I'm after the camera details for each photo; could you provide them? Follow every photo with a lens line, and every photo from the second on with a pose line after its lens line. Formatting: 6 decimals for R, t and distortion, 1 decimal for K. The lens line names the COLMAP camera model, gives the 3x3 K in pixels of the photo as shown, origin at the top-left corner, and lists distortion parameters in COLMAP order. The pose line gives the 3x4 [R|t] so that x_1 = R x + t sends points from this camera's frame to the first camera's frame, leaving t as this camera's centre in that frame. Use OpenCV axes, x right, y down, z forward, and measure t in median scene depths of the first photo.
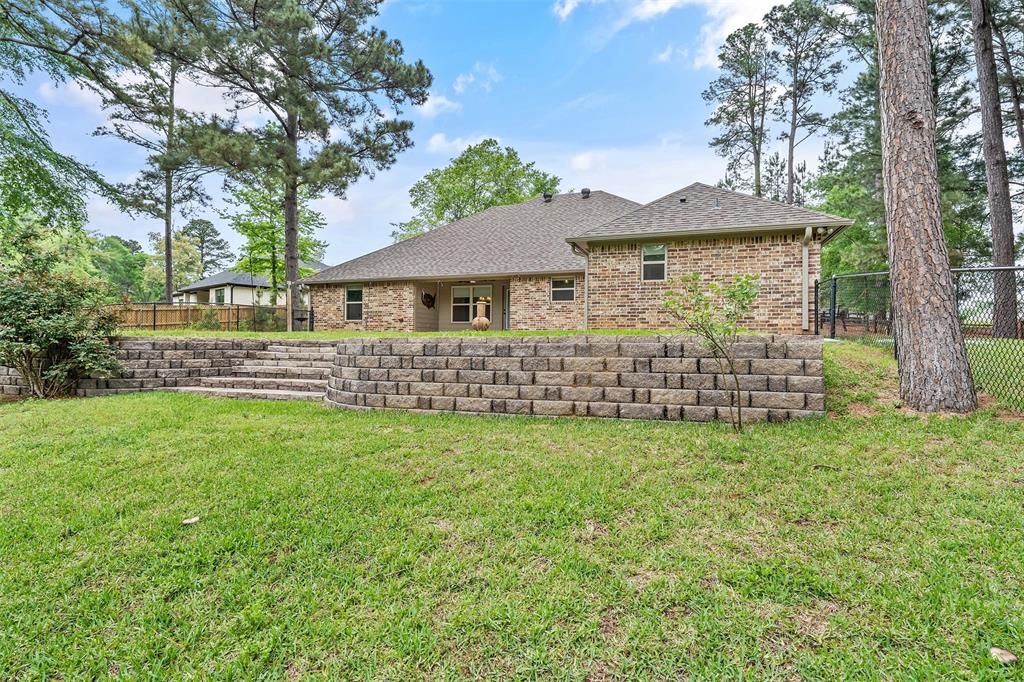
lens RADIAL K [[529.0, 0, 504.8], [0, 529.0, 338.4], [0, 0, 1]] dist [-0.000819, 0.000800]
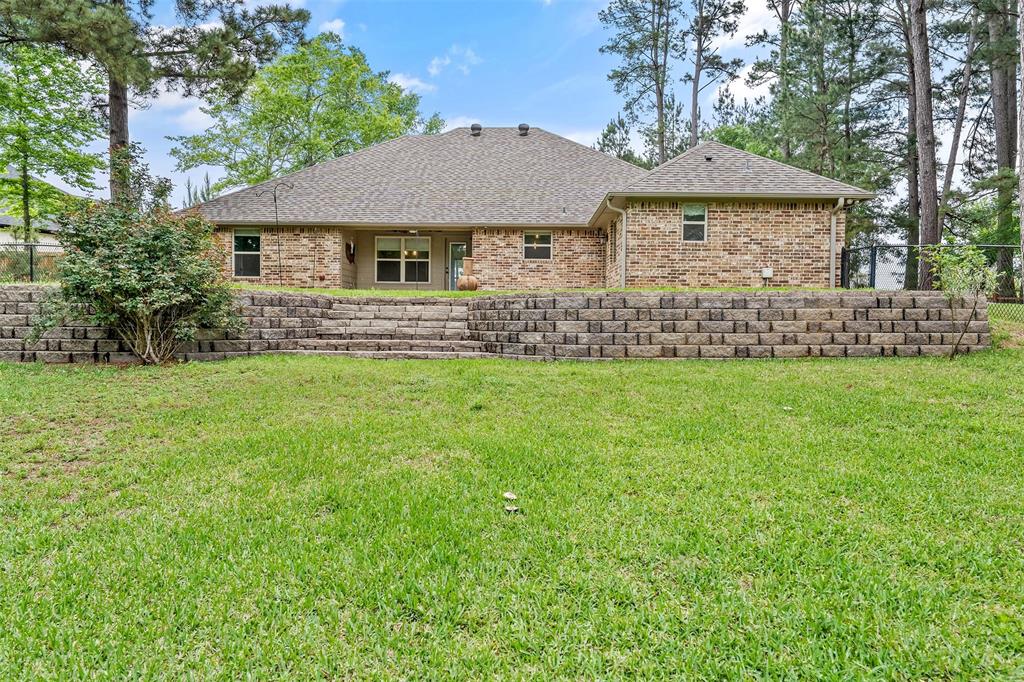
lens RADIAL K [[712.6, 0, 526.0], [0, 712.6, 343.8], [0, 0, 1]] dist [-0.002534, 0.002631]
pose [[0.939118, -0.010985, 0.343419, -0.314463], [-0.005280, 0.998909, 0.046393, 0.013550], [-0.343554, -0.045381, 0.938036, -0.091337]]
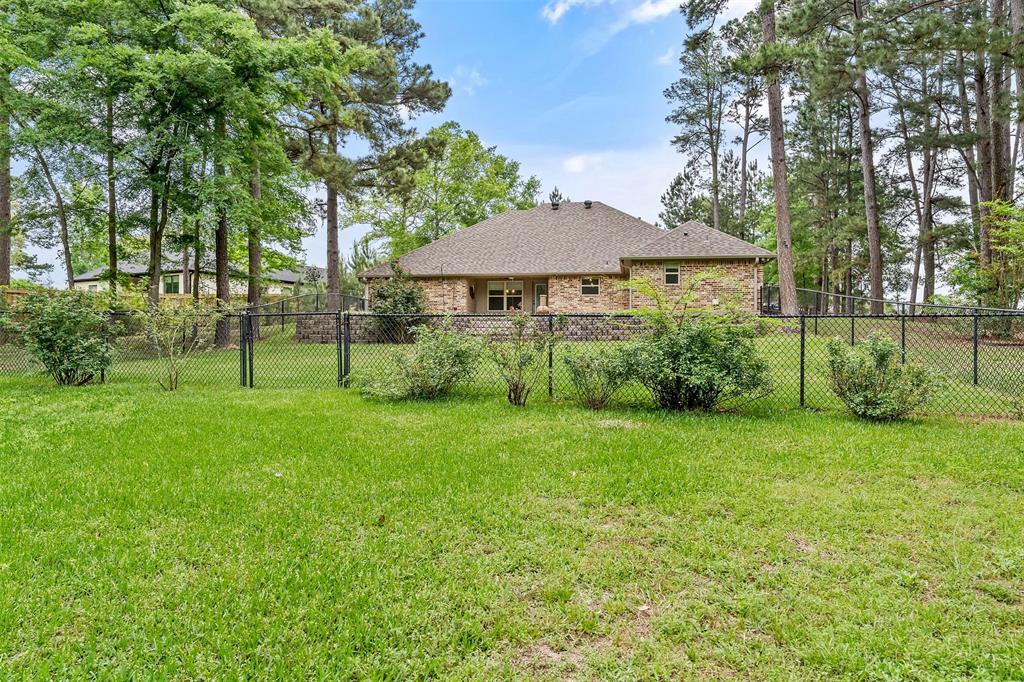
lens RADIAL K [[712.6, 0, 510.2], [0, 712.6, 338.6], [0, 0, 1]] dist [-0.002534, 0.002631]
pose [[0.983508, -0.001255, 0.180863, -0.425543], [0.001474, 0.999998, -0.001079, 0.043189], [-0.180861, 0.001328, 0.983508, -0.758177]]
